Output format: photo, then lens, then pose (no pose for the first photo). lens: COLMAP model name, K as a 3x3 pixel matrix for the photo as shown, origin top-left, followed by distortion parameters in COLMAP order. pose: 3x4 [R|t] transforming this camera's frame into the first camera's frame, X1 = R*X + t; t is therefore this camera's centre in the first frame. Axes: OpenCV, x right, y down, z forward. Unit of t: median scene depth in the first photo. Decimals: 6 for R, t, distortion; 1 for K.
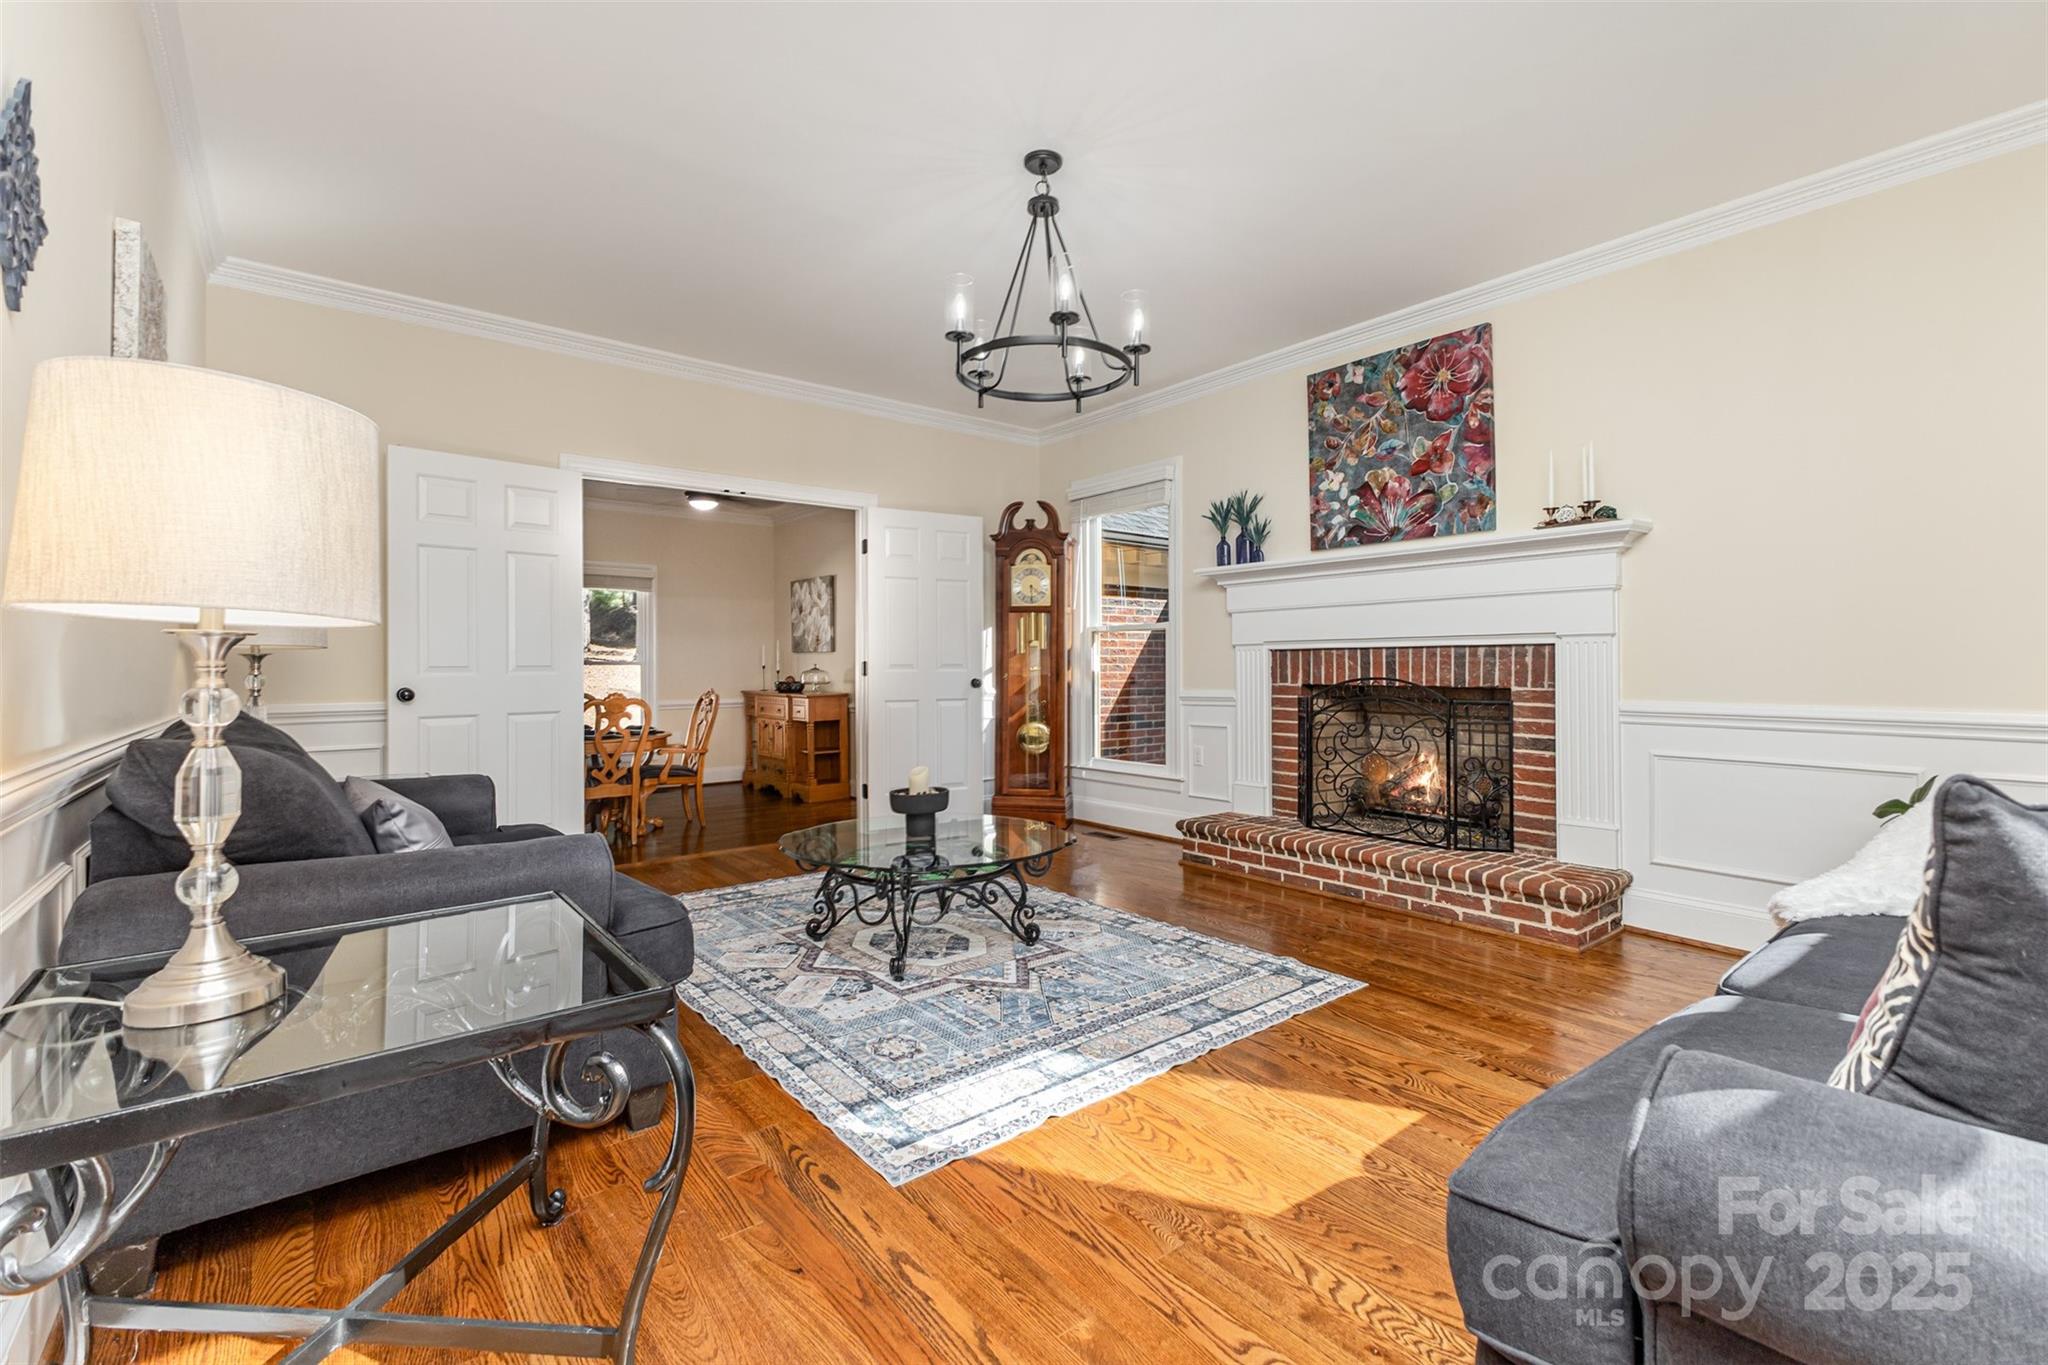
lens RADIAL K [[896.2, 0, 1019.5], [0, 896.2, 663.5], [0, 0, 1]] dist [0.004238, 0.000094]
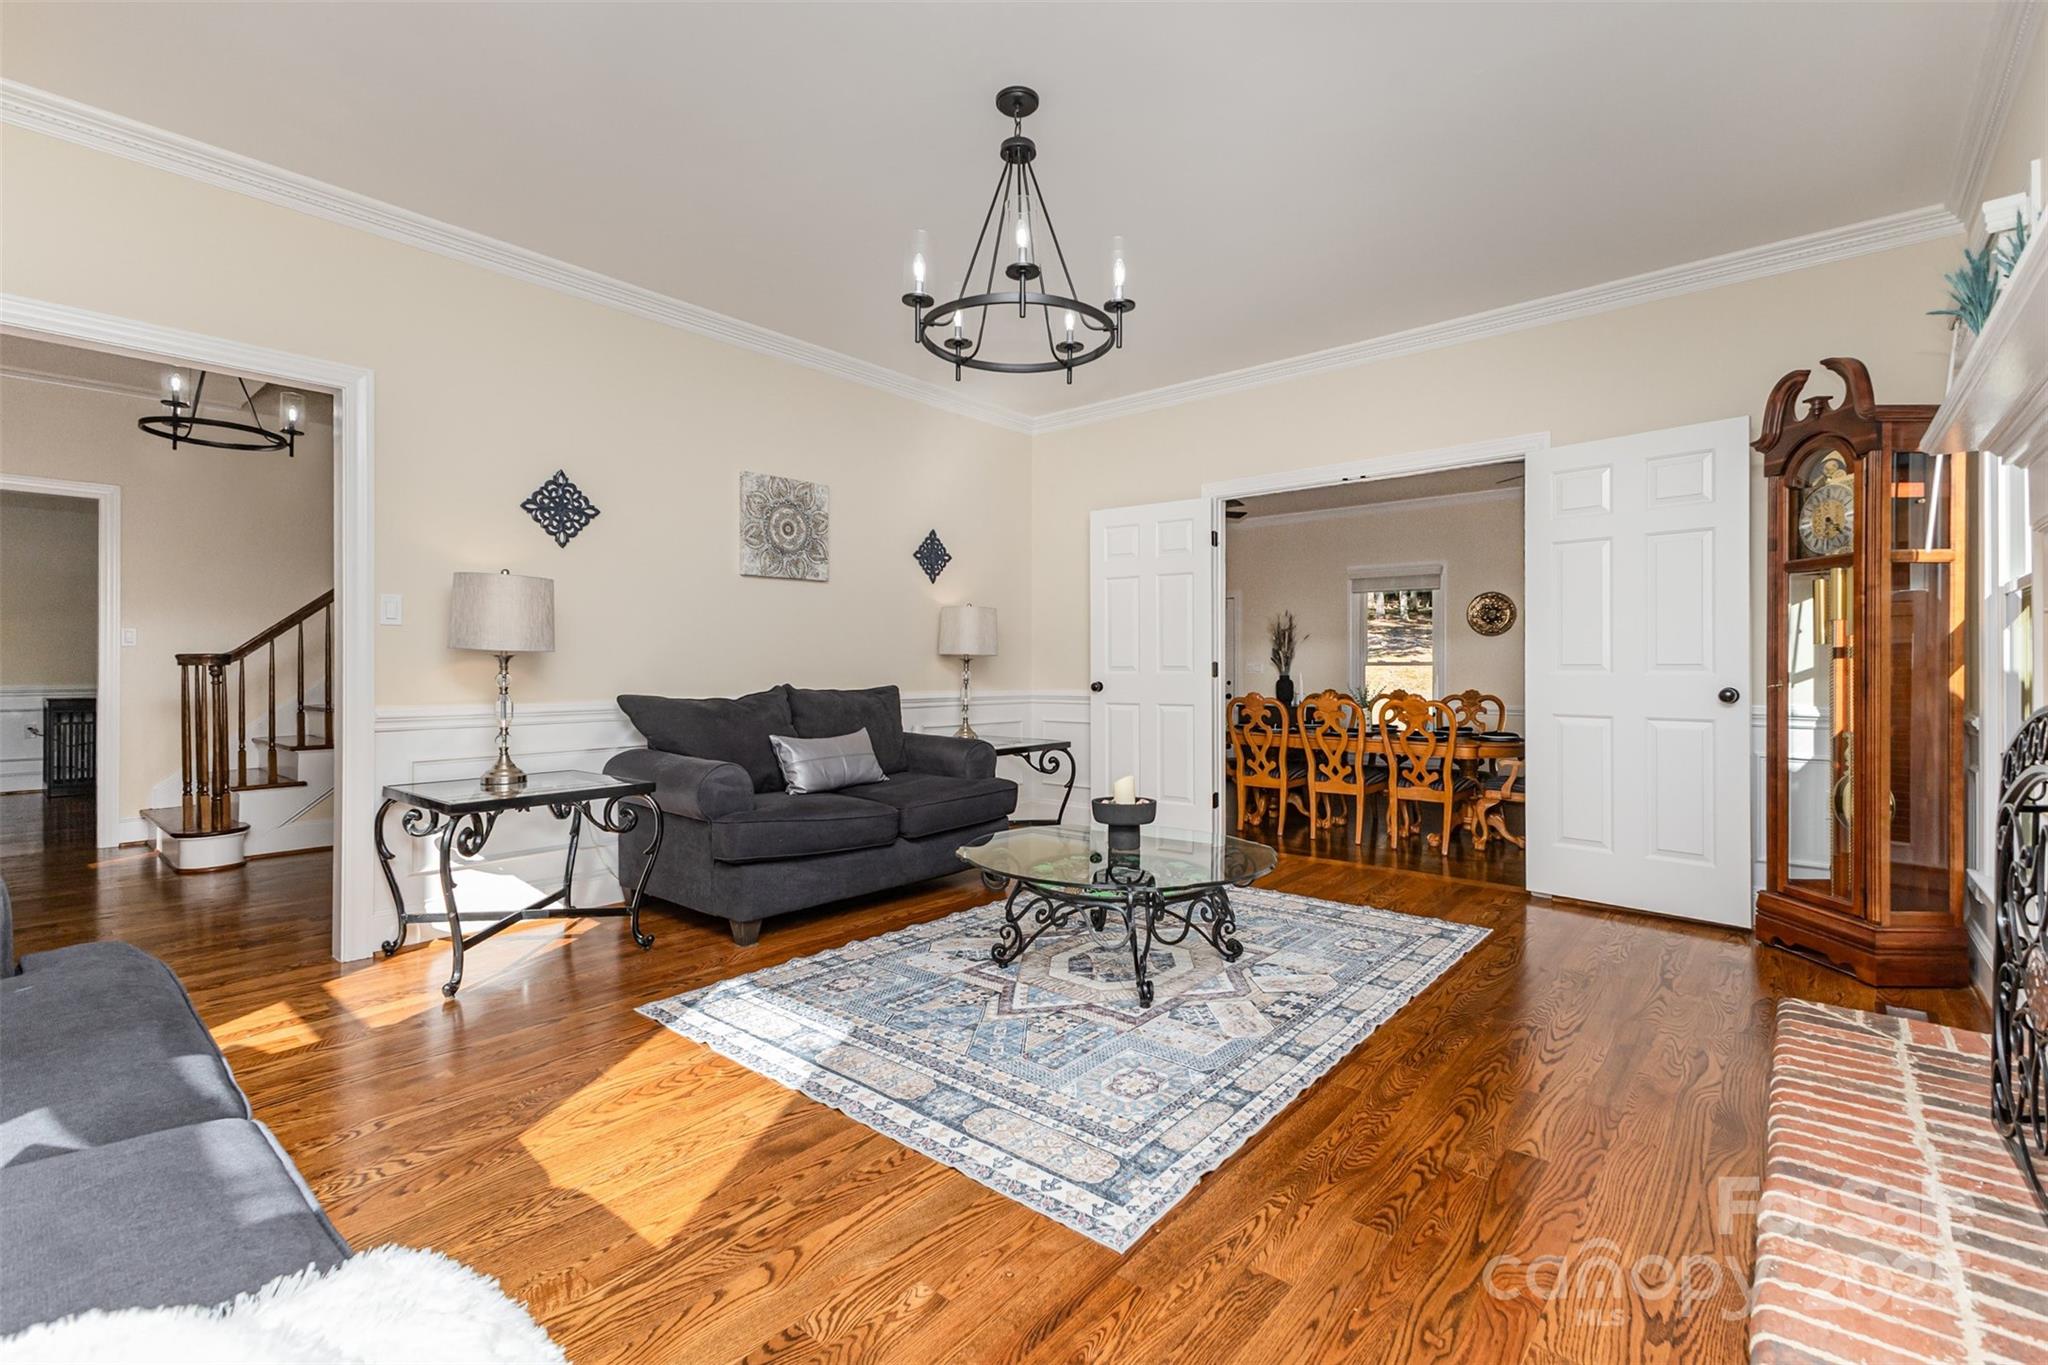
lens RADIAL K [[896.2, 0, 1019.5], [0, 896.2, 663.5], [0, 0, 1]] dist [0.004238, 0.000094]
pose [[0.188331, -0.002494, -0.982103, 0.899420], [0.002084, 0.999996, -0.002140, 0.001981], [0.982103, -0.001643, 0.188335, 0.826433]]
